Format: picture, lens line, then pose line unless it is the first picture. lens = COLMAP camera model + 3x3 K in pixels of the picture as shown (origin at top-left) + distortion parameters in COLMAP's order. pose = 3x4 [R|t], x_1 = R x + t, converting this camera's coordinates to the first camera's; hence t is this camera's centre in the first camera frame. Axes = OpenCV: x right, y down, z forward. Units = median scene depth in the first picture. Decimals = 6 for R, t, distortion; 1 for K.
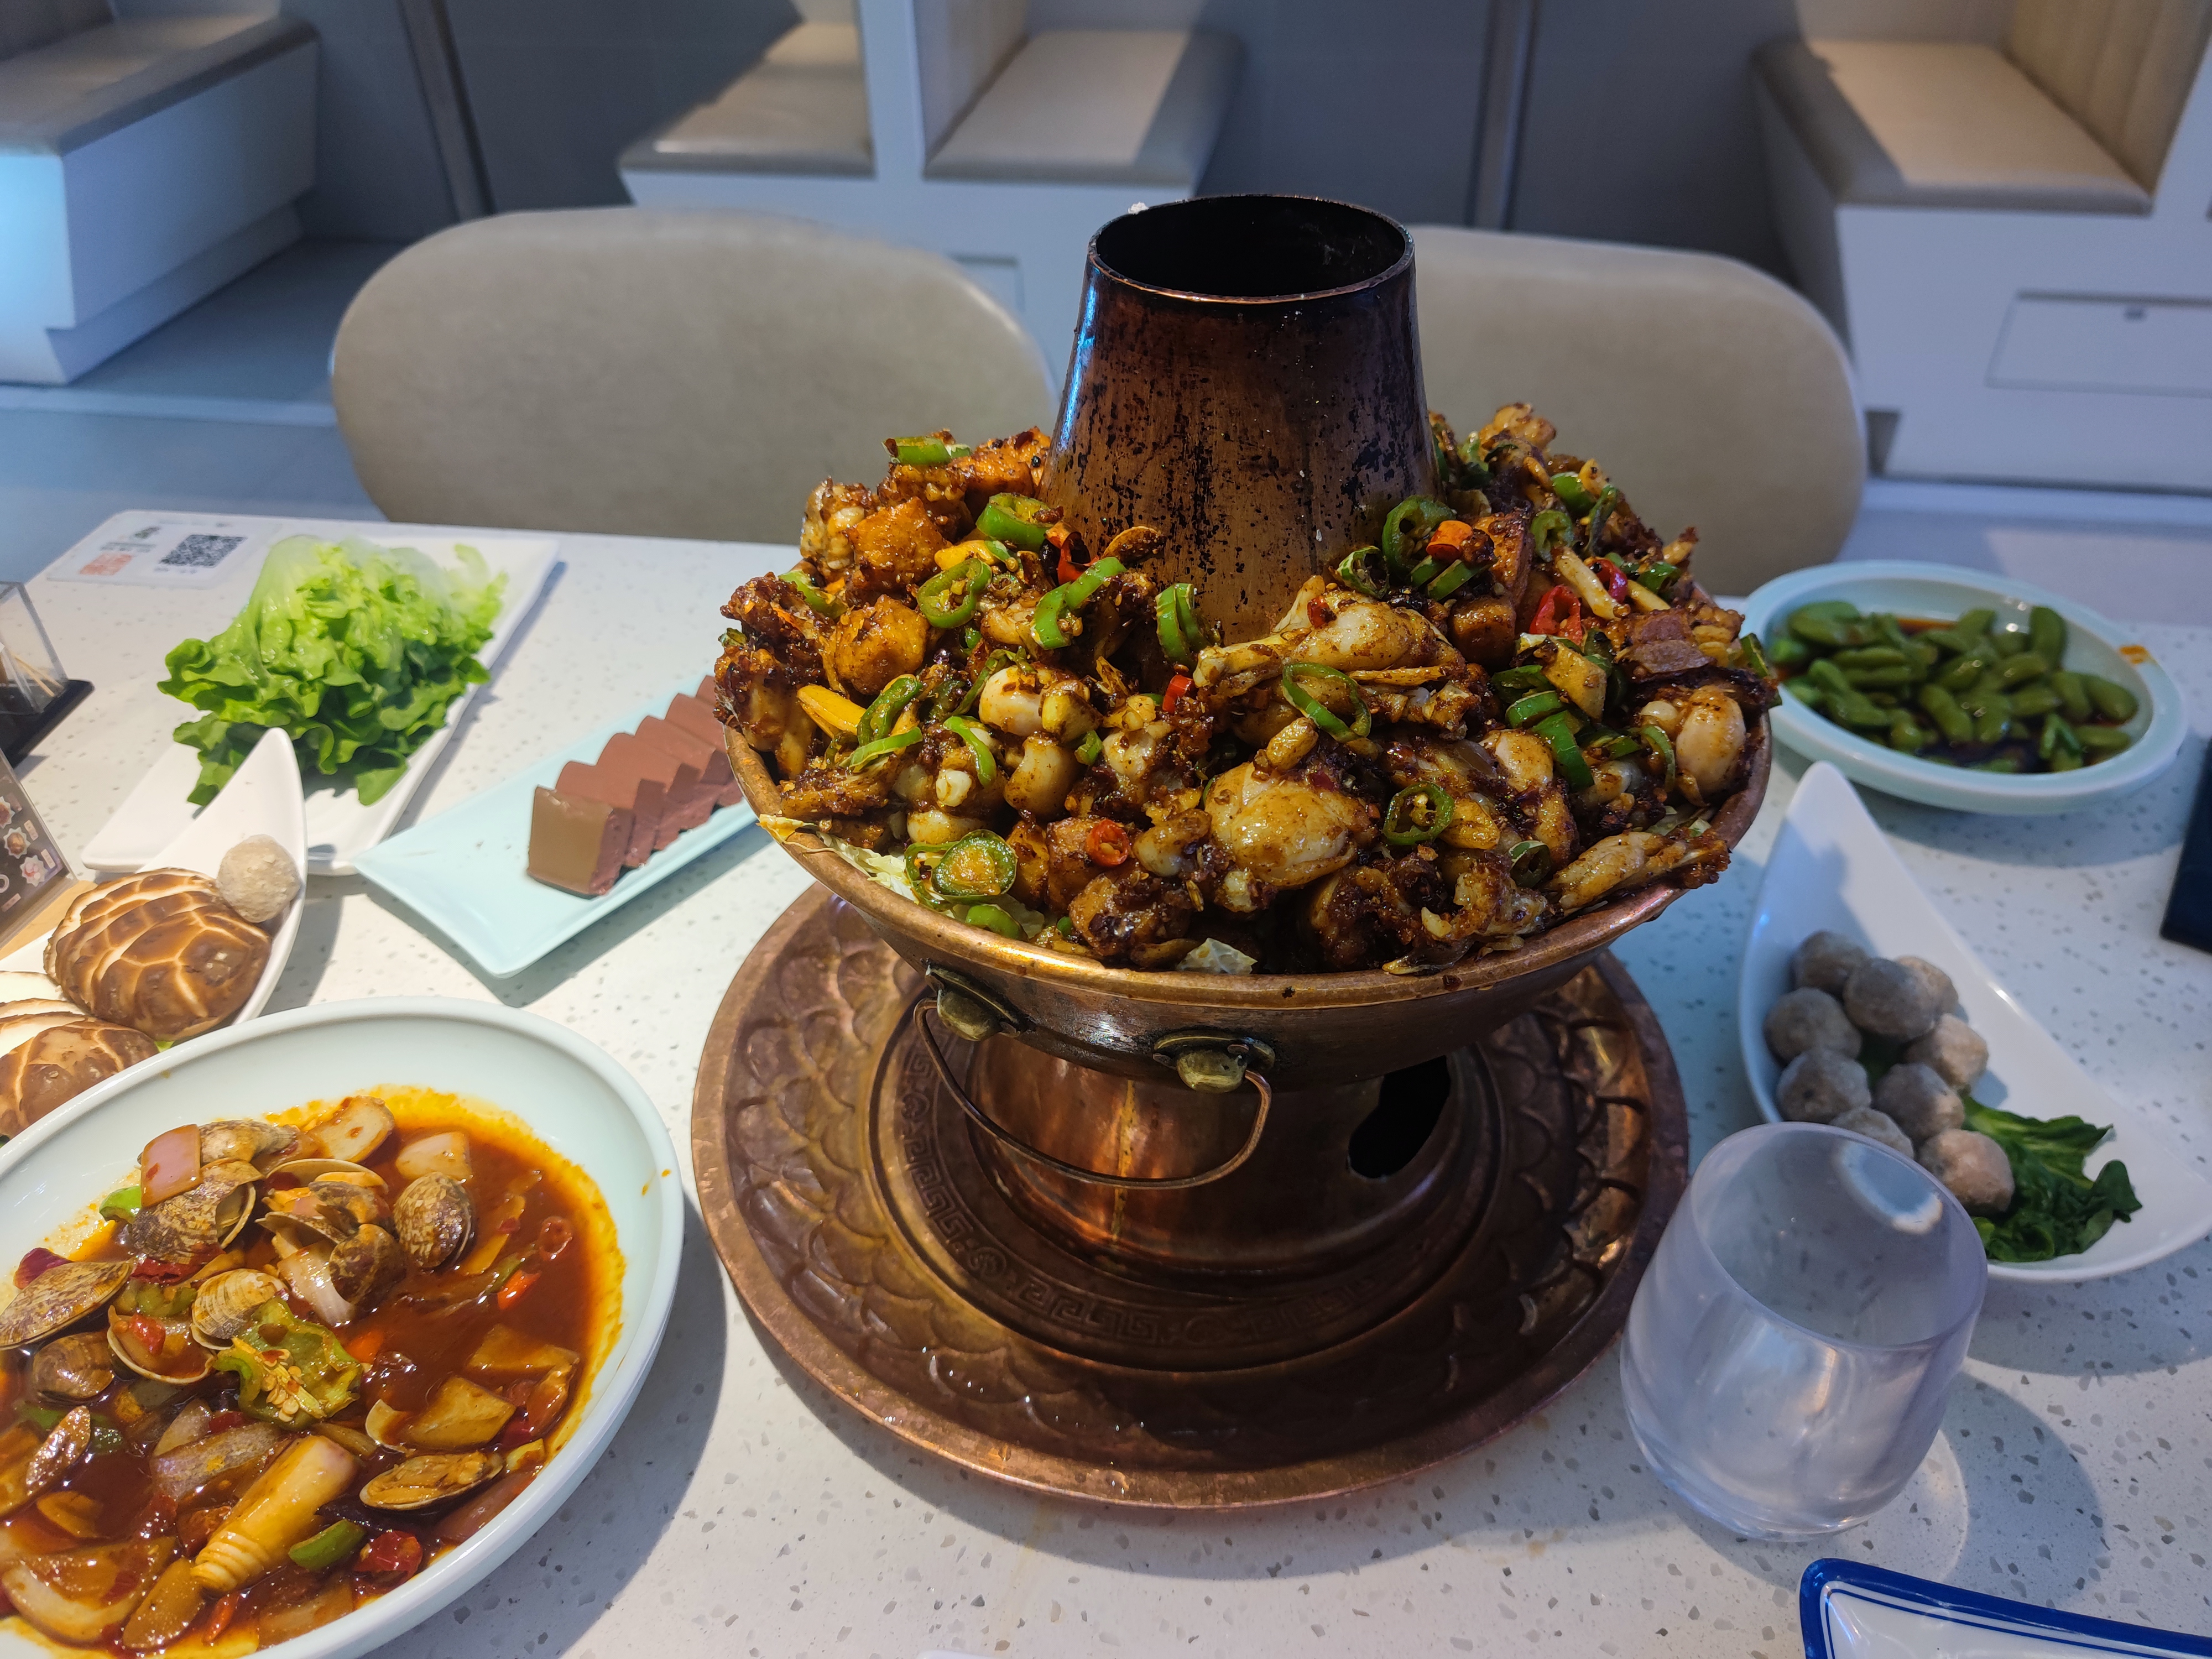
lens RADIAL K [[1647.1, 0, 1106.0], [0, 1647.1, 829.5], [0, 0, 1]] dist [0.066600, -0.094267]
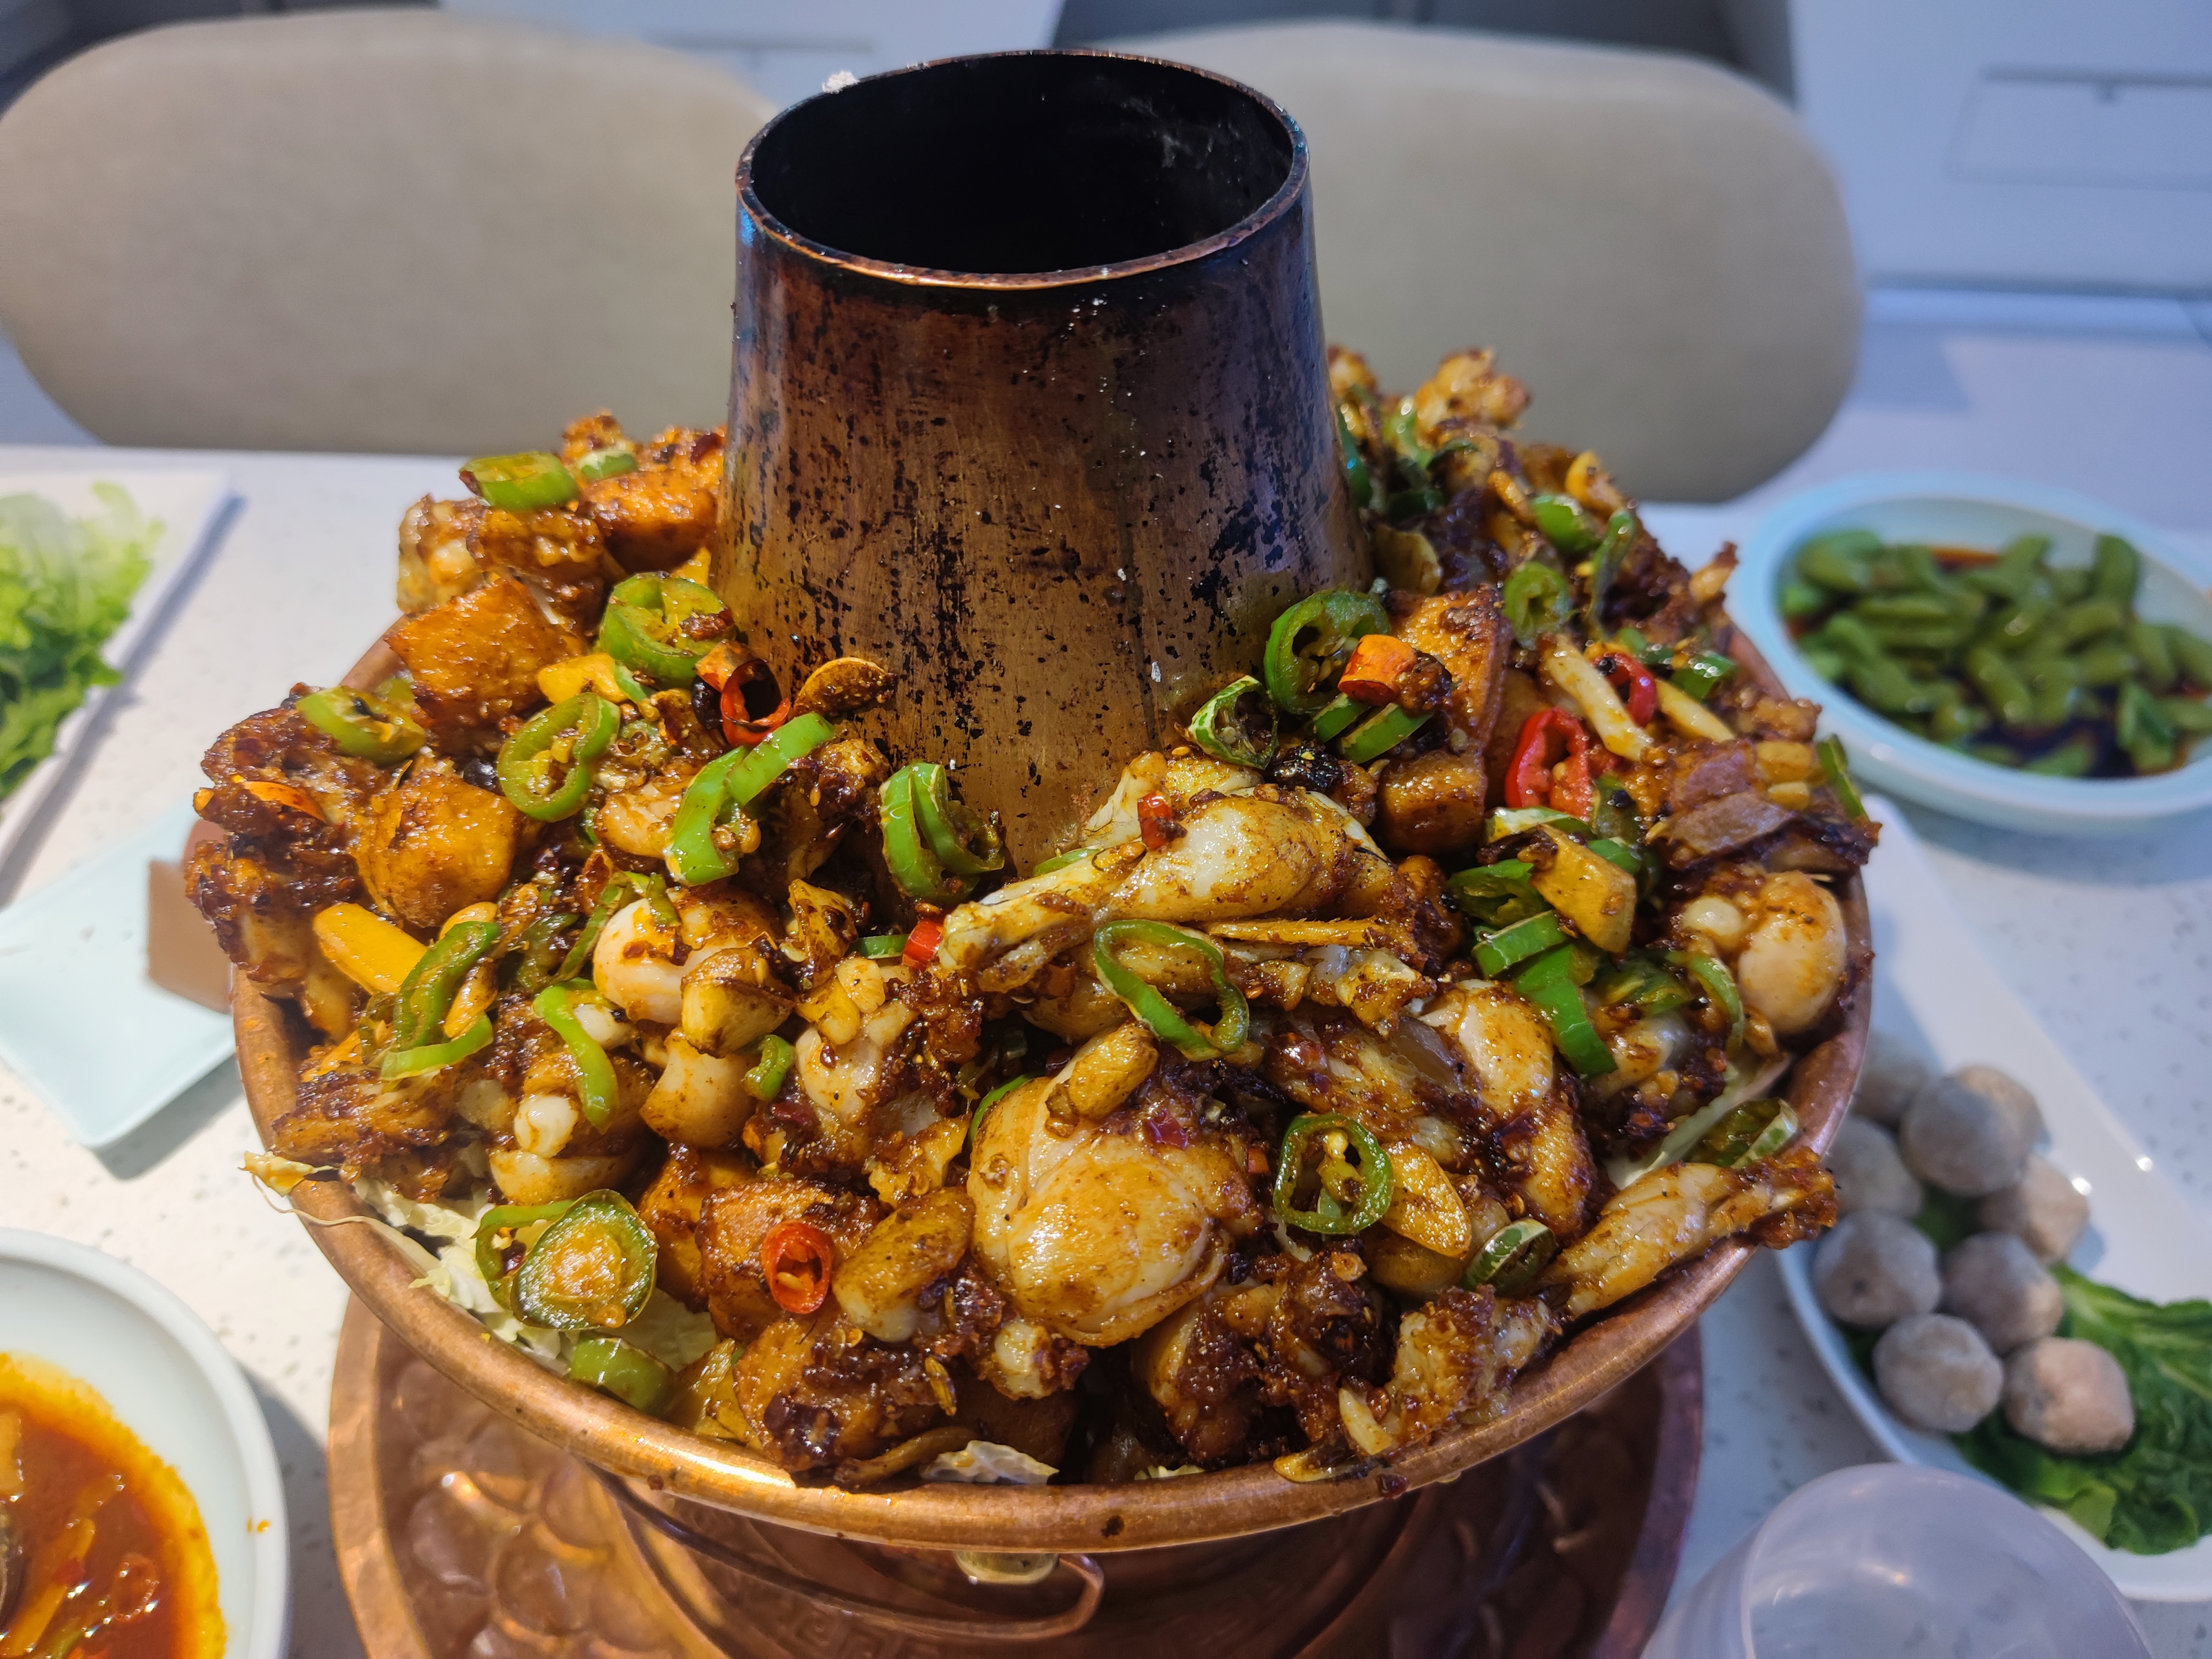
lens RADIAL K [[1666.8, 0, 1106.0], [0, 1666.8, 829.5], [0, 0, 1]] dist [0.029646, -0.058412]
pose [[0.998383, -0.036039, 0.043958, 0.082409], [0.030622, 0.992515, 0.118217, -0.191171], [-0.047890, -0.116680, 0.992014, 0.405266]]
